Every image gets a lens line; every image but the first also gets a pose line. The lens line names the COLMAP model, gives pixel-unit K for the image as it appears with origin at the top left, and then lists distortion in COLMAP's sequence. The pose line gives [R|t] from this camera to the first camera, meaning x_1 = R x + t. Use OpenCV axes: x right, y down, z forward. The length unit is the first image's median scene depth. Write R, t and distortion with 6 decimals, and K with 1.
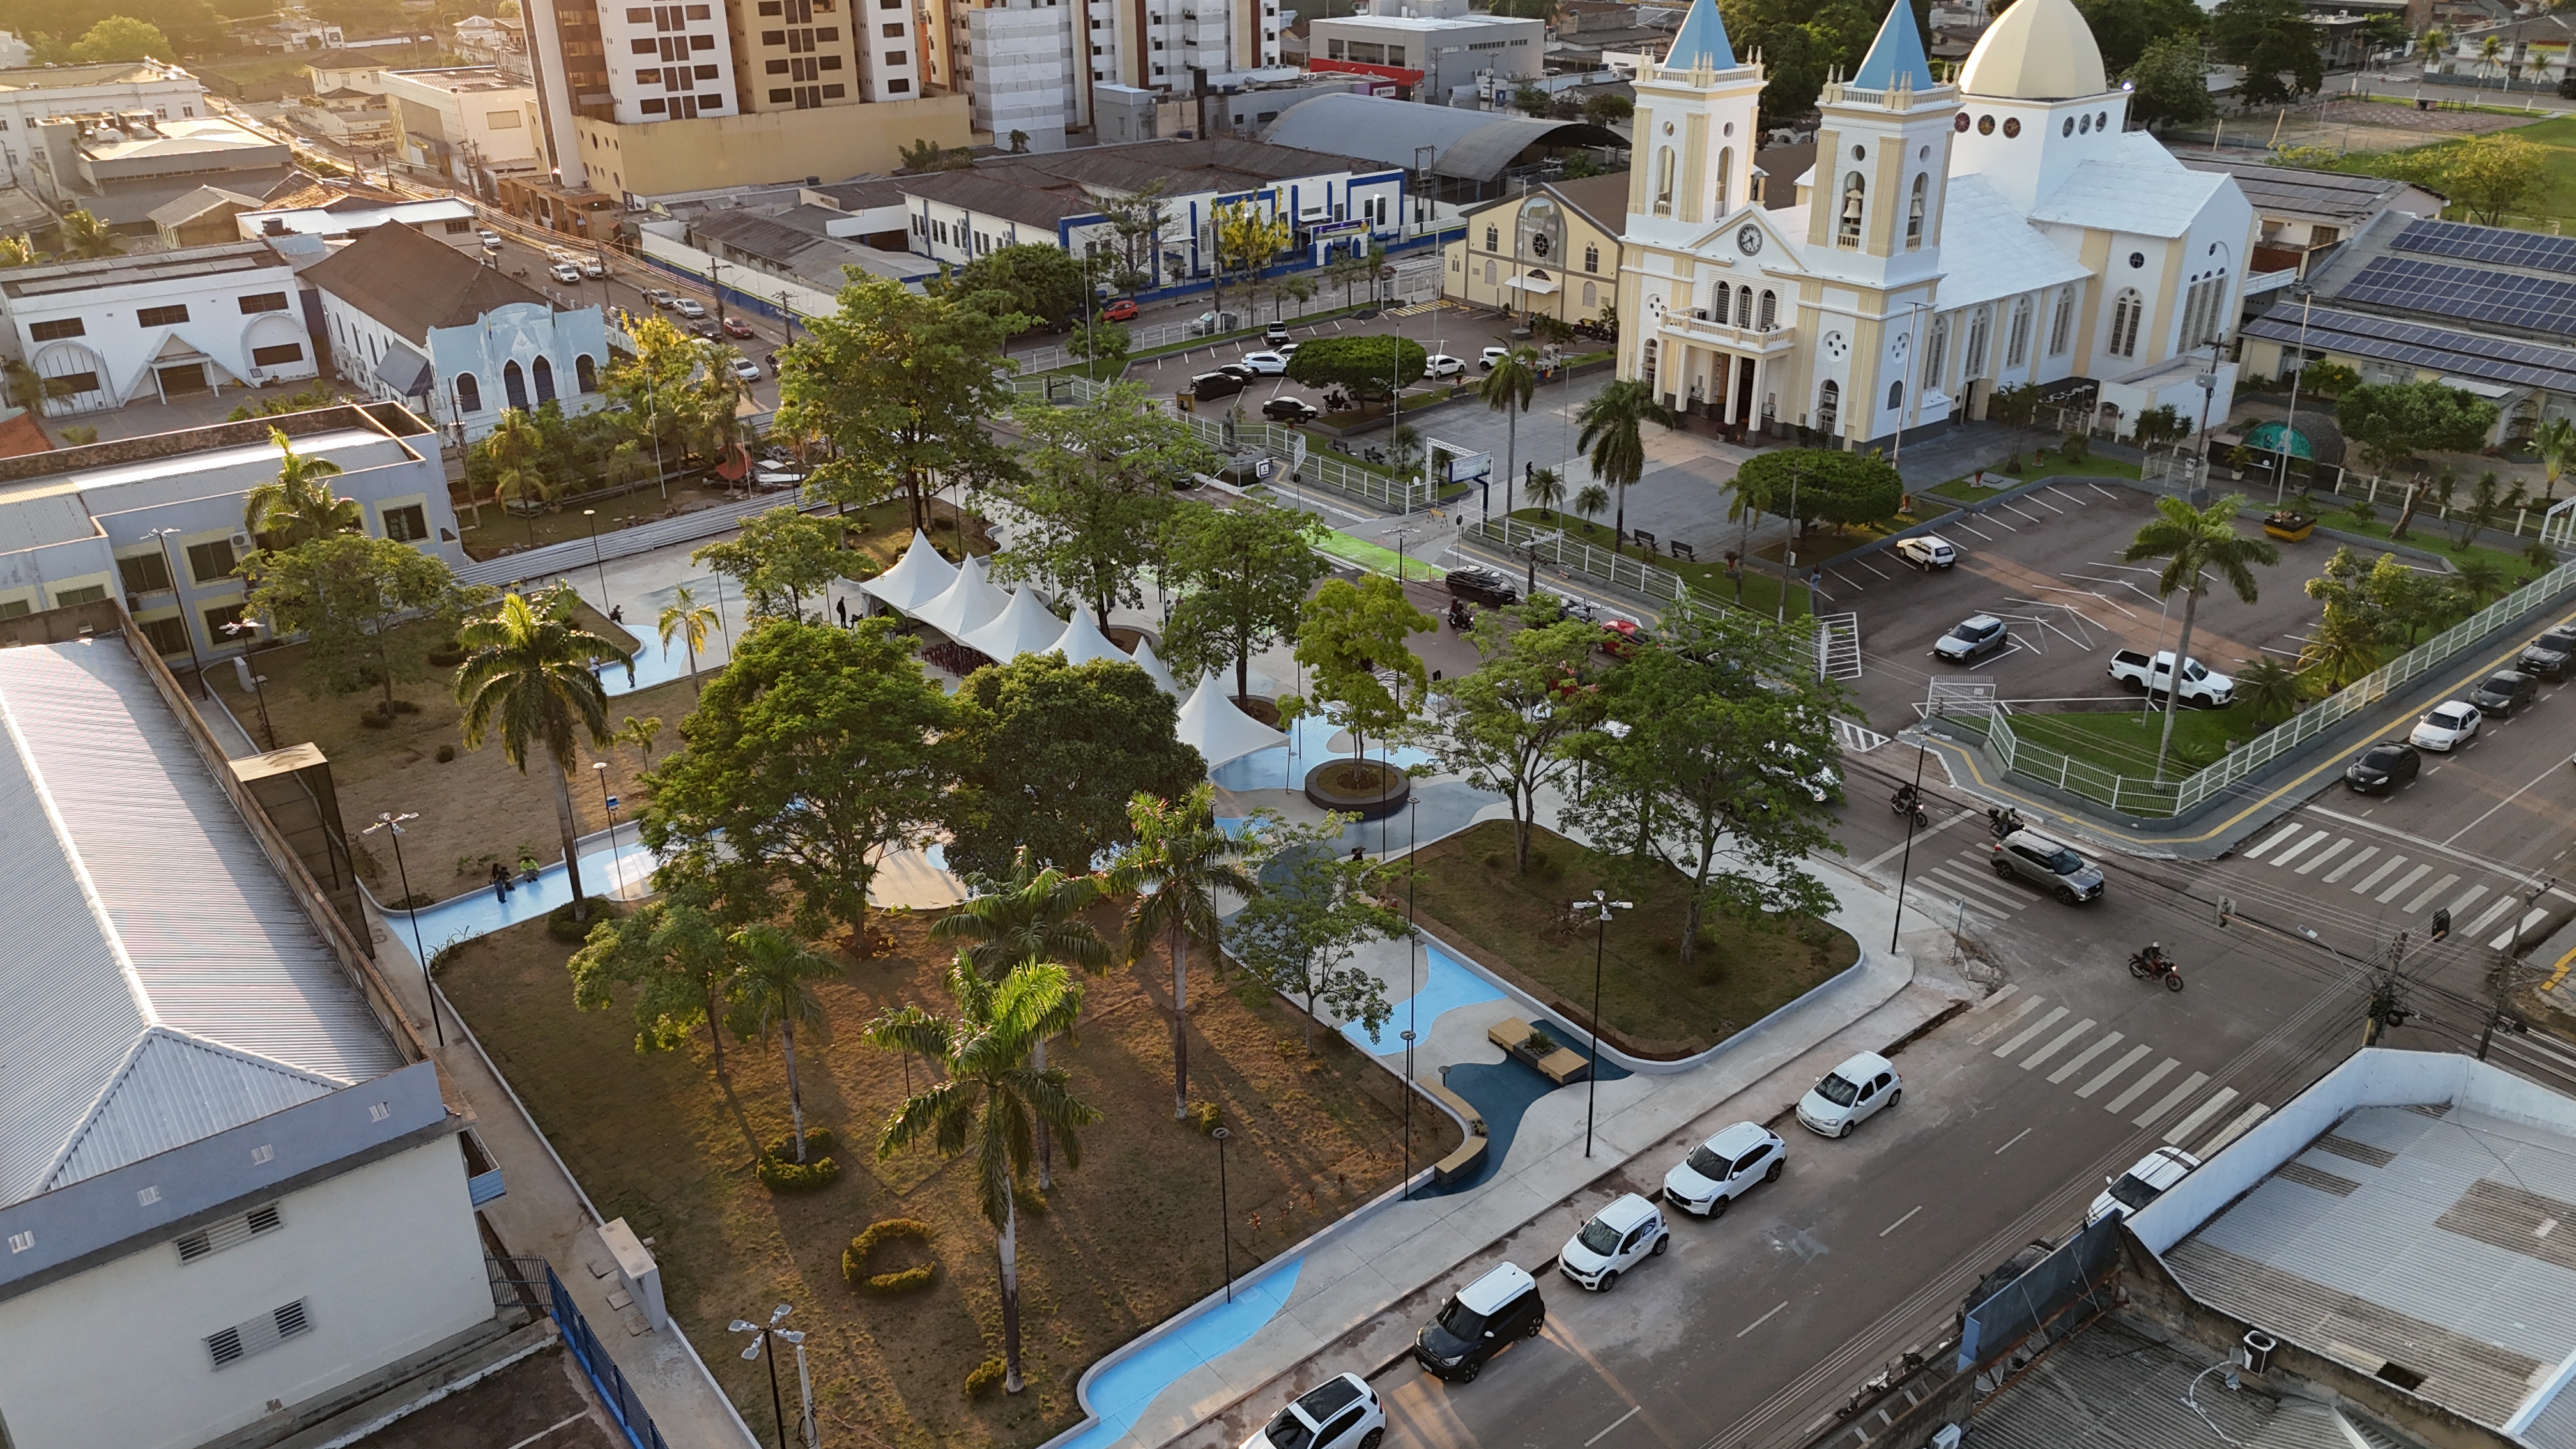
lens RADIAL K [[1880.6, 0, 1278.1], [0, 1880.6, 701.4], [0, 0, 1]] dist [0.076538, -0.007006]
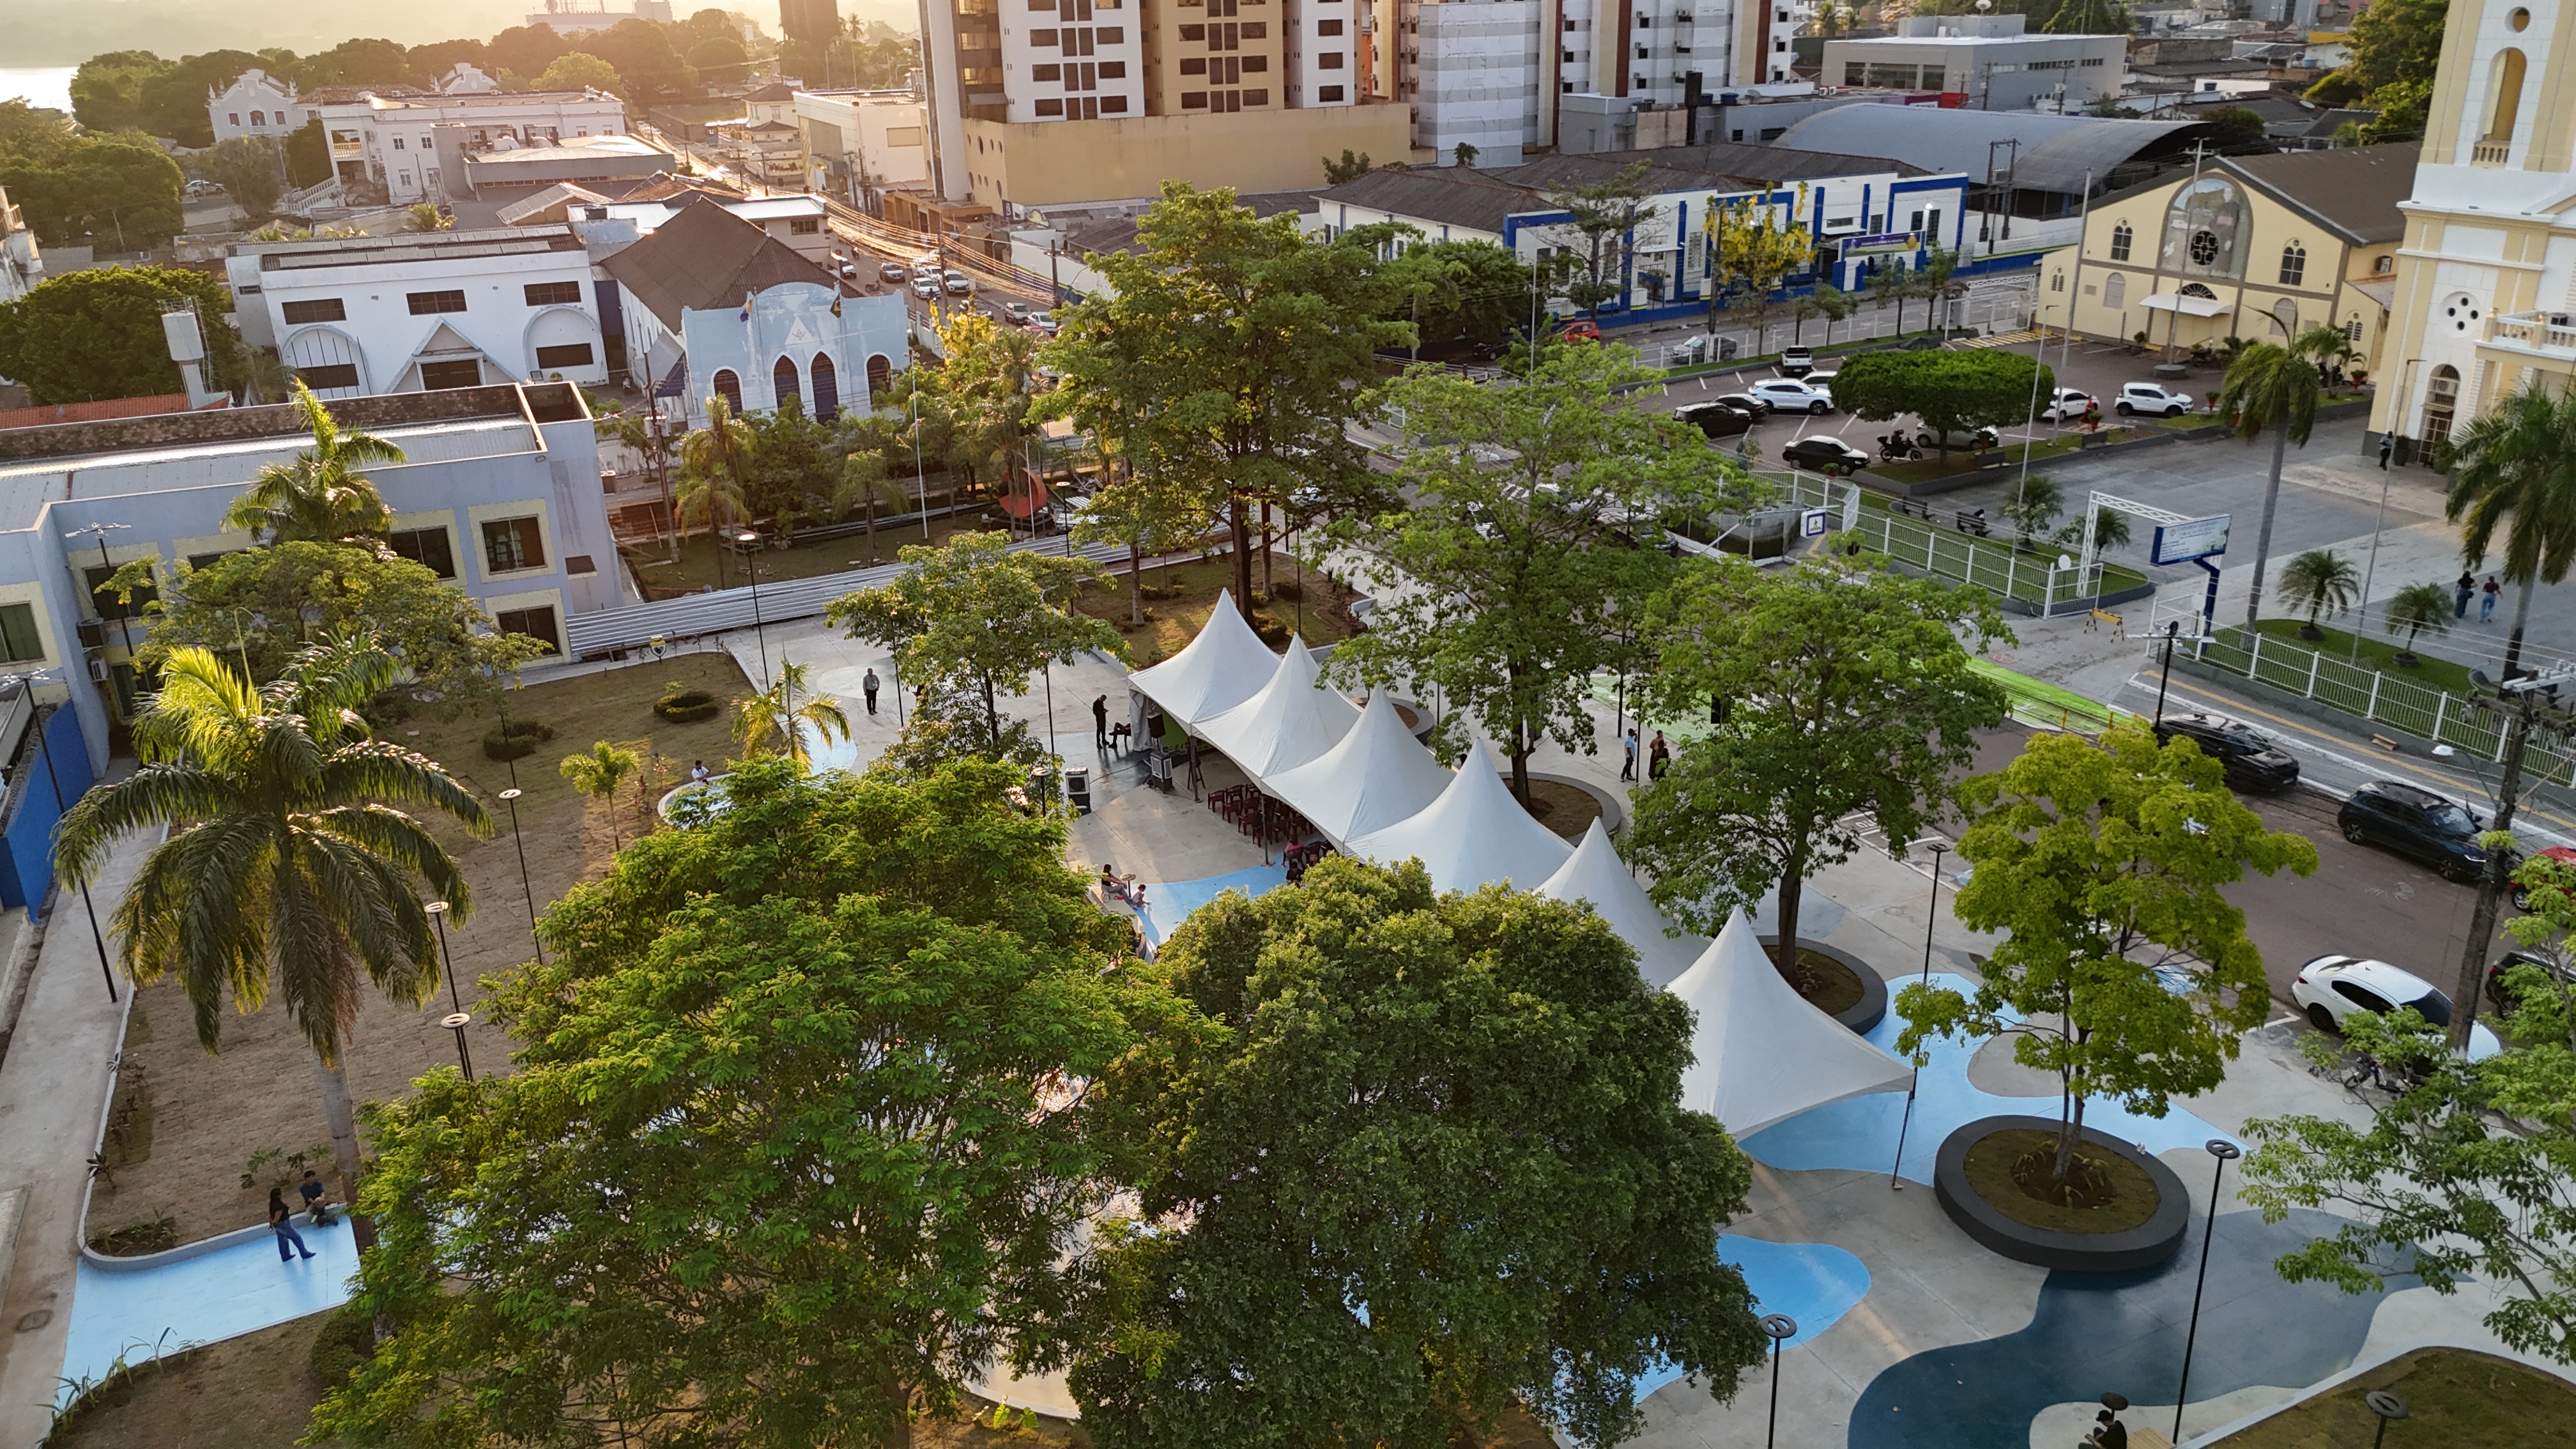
lens RADIAL K [[1880.6, 0, 1278.8], [0, 1880.6, 729.1], [0, 0, 1]] dist [0.076538, -0.007006]
pose [[0.973479, 0.073311, -0.216711, -0.028305], [-0.081579, 0.996232, -0.029442, -0.021395], [0.213736, 0.046340, 0.975792, 0.292319]]
